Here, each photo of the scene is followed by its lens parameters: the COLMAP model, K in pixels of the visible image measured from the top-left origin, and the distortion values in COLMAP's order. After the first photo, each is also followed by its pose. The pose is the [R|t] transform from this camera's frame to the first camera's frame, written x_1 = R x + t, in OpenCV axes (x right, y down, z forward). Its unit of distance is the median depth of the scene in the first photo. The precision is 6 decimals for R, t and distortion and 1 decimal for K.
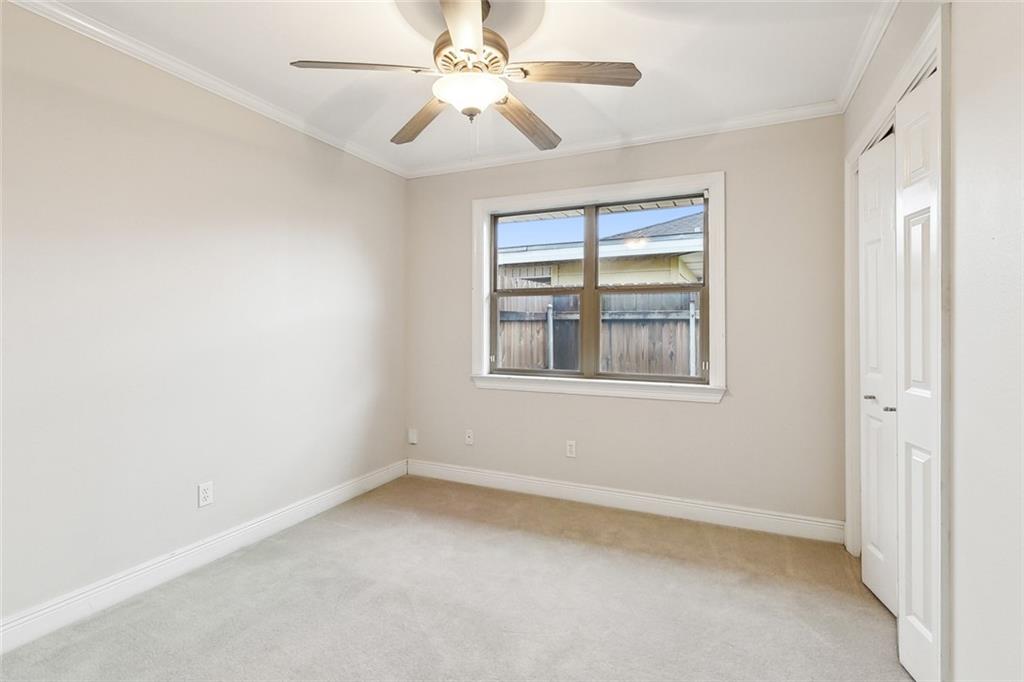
lens RADIAL K [[493.8, 0, 510.6], [0, 493.8, 331.7], [0, 0, 1]] dist [0.002767, 0.000103]
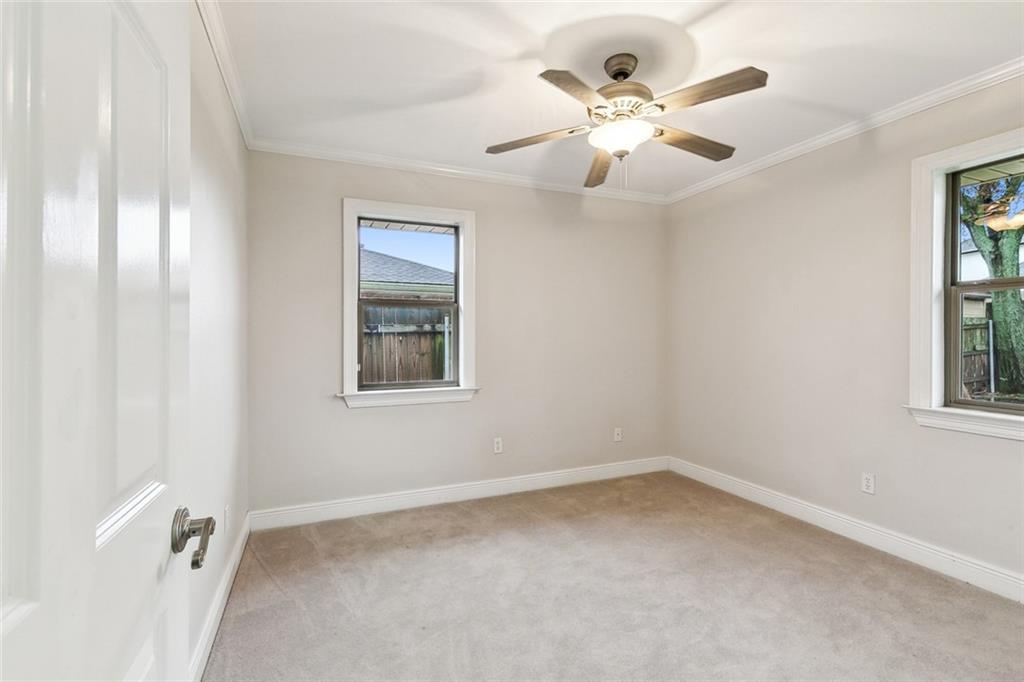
lens RADIAL K [[462.5, 0, 513.9], [0, 462.5, 343.1], [0, 0, 1]] dist [0.004408, -0.000097]
pose [[0.671423, -0.015935, 0.740903, -0.344186], [0.015615, 0.999851, 0.007354, -0.003062], [-0.740910, 0.006631, 0.671572, 0.153987]]
